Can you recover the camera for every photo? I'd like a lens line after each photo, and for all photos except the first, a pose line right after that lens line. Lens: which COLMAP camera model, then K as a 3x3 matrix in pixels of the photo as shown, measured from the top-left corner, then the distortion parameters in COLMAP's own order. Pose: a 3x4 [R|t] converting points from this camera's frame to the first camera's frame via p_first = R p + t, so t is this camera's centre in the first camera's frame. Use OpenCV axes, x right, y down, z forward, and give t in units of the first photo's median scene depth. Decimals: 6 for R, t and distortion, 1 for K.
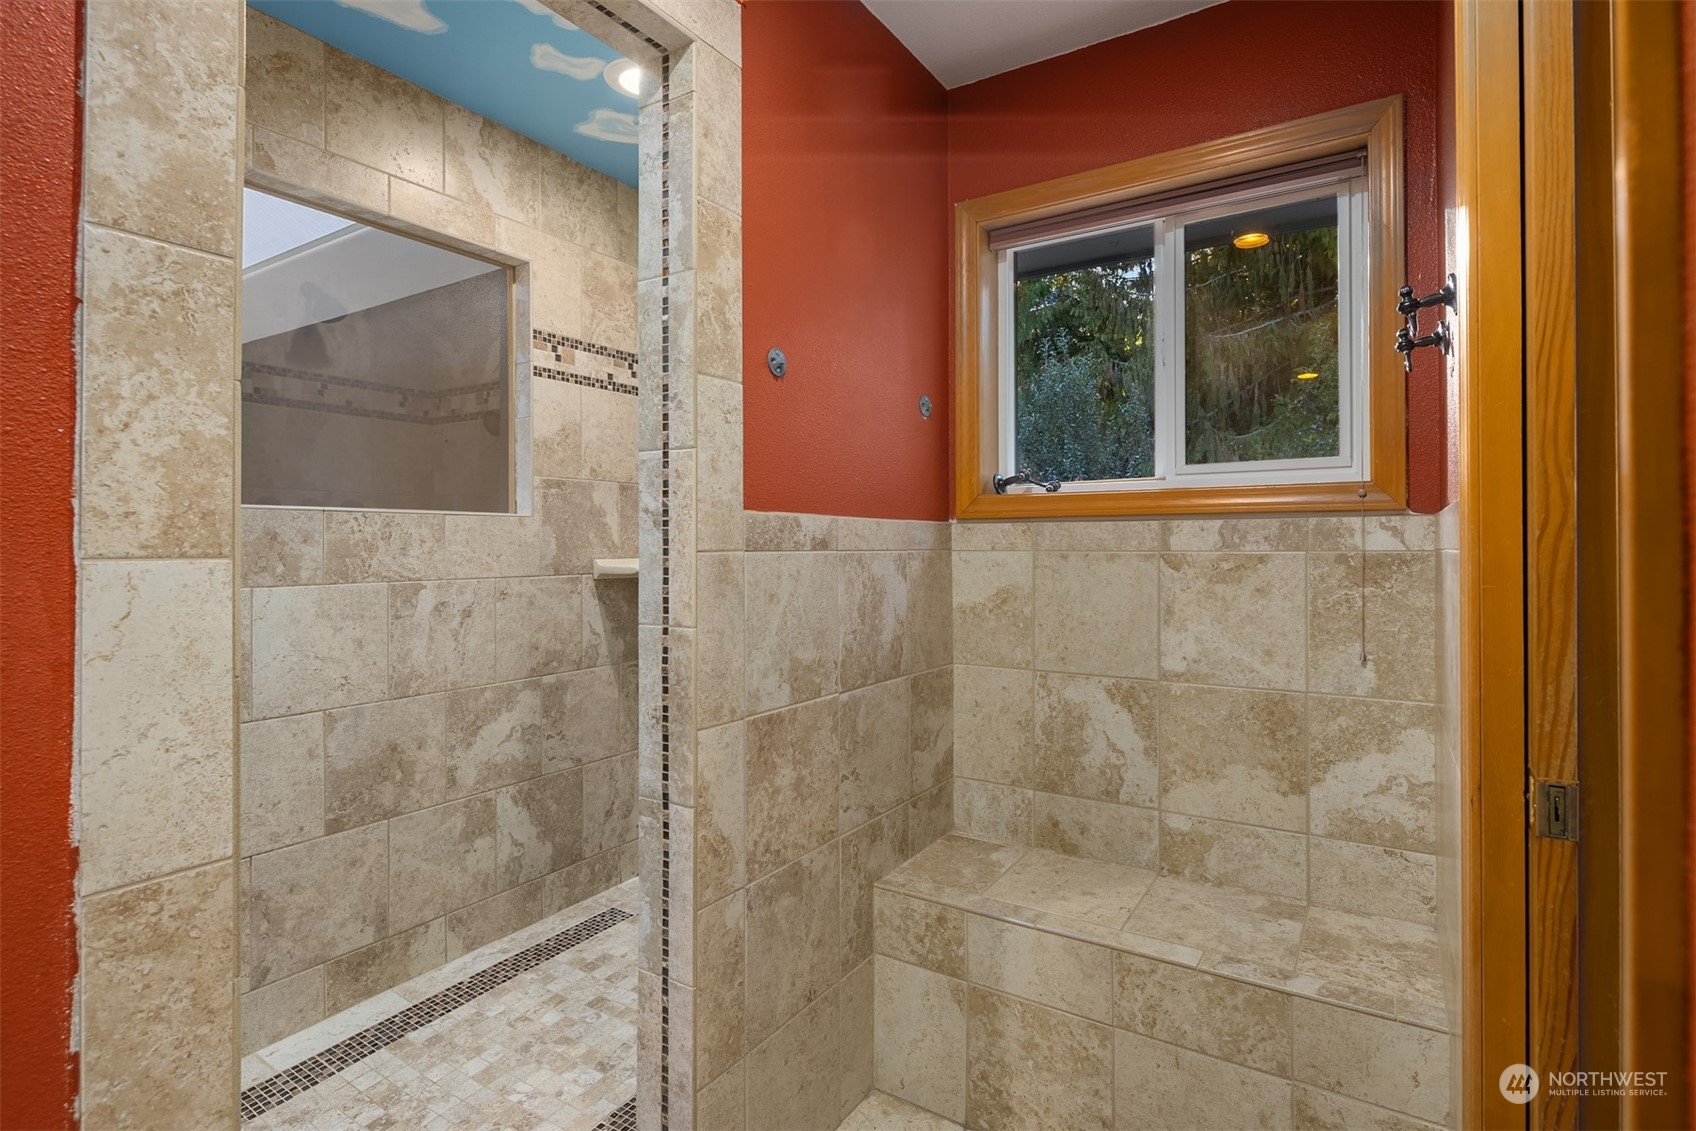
lens RADIAL K [[822.3, 0, 860.2], [0, 822.3, 537.8], [0, 0, 1]] dist [0.000885, -0.001347]
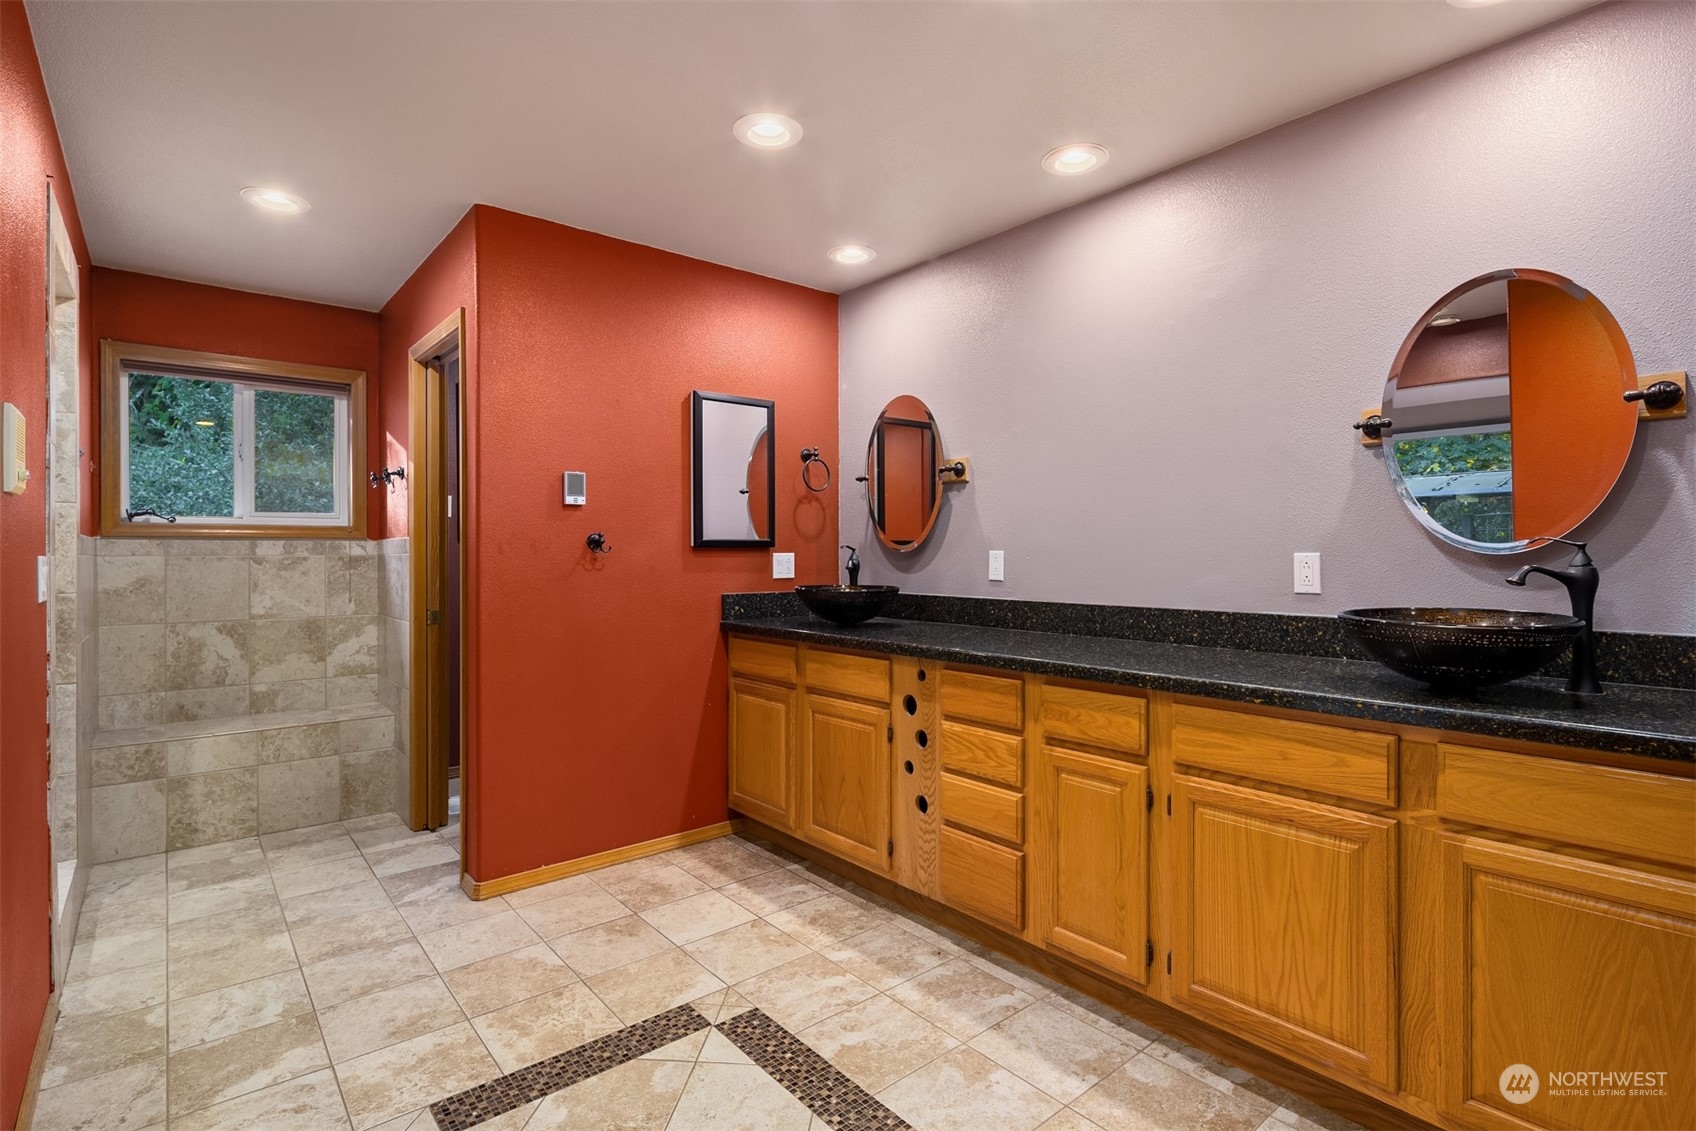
lens RADIAL K [[822.3, 0, 848.6], [0, 822.3, 557.9], [0, 0, 1]] dist [0.000885, -0.001347]
pose [[0.305954, -0.004746, 0.952035, -1.127473], [-0.007716, 0.999942, 0.007464, -0.004476], [-0.952015, -0.009630, 0.305899, -1.031510]]
